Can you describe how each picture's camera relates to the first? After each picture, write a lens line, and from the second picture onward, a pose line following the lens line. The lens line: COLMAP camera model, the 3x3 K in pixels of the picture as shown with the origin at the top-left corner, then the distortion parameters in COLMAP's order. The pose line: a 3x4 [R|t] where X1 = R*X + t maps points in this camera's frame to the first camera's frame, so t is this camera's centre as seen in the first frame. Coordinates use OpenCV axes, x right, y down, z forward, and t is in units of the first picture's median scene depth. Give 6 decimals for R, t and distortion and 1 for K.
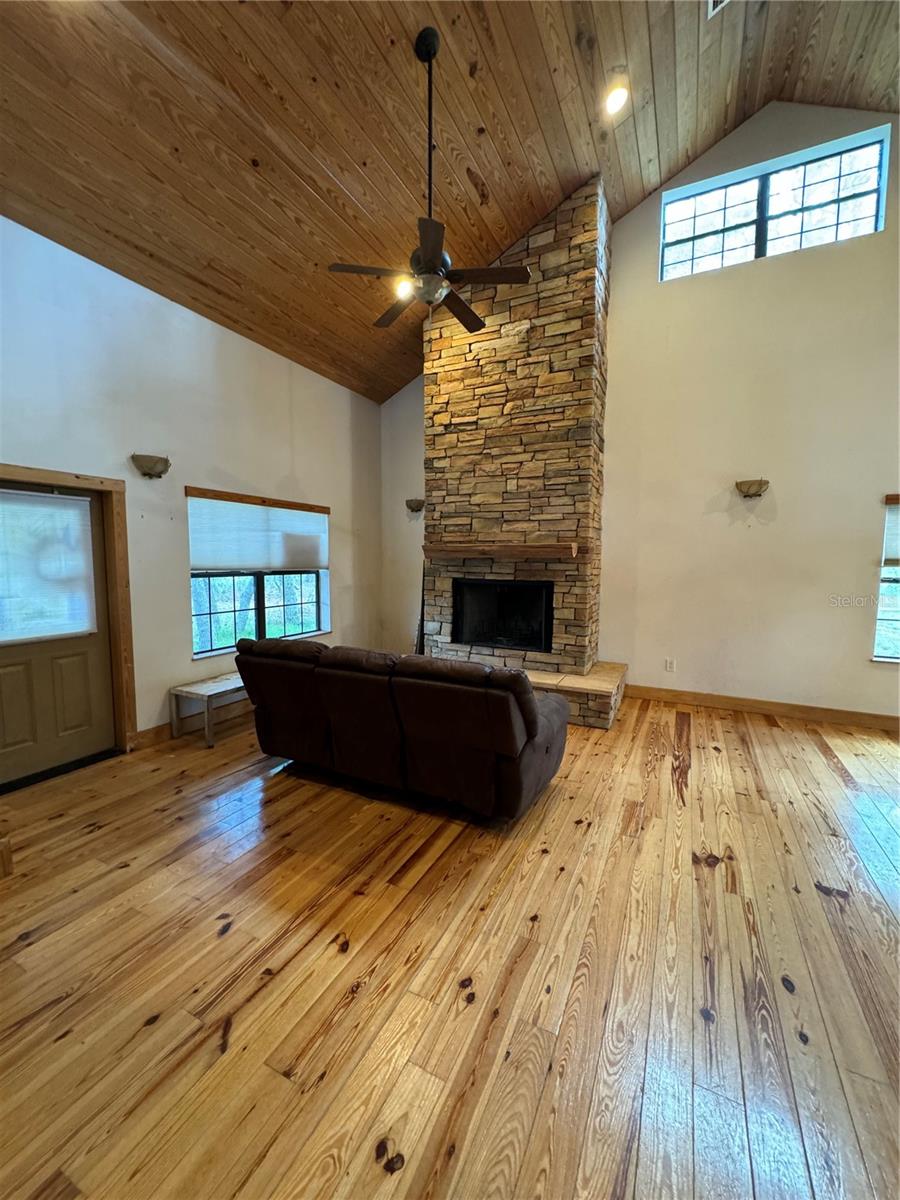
lens RADIAL K [[480.5, 0, 450.0], [0, 480.5, 596.5], [0, 0, 1]] dist [0.000712, 0.000539]
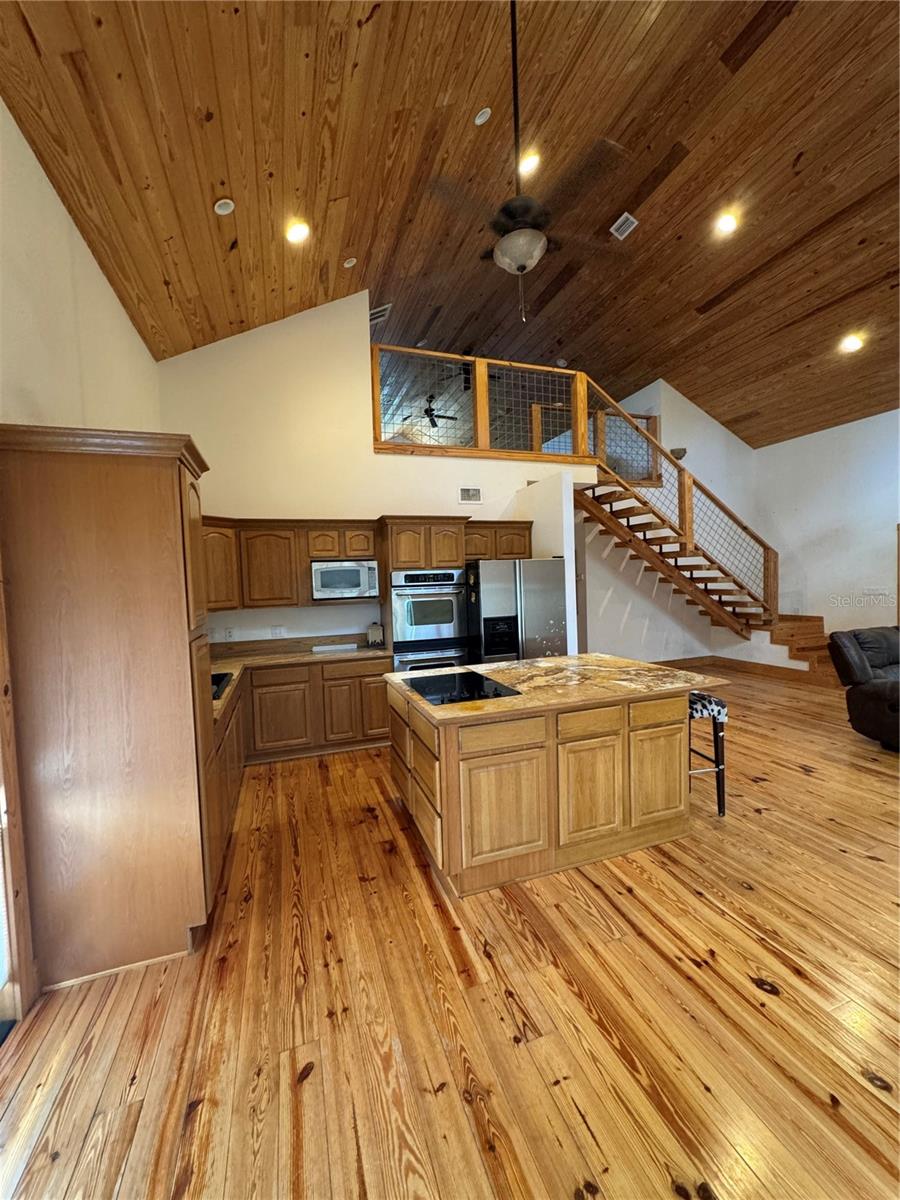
lens RADIAL K [[480.5, 0, 449.4], [0, 480.5, 598.2], [0, 0, 1]] dist [0.000712, 0.000539]
pose [[-0.699889, 0.043654, -0.712917, 2.583739], [-0.026272, 0.995882, 0.086773, -0.096792], [0.713768, 0.079461, -0.695860, 1.308310]]
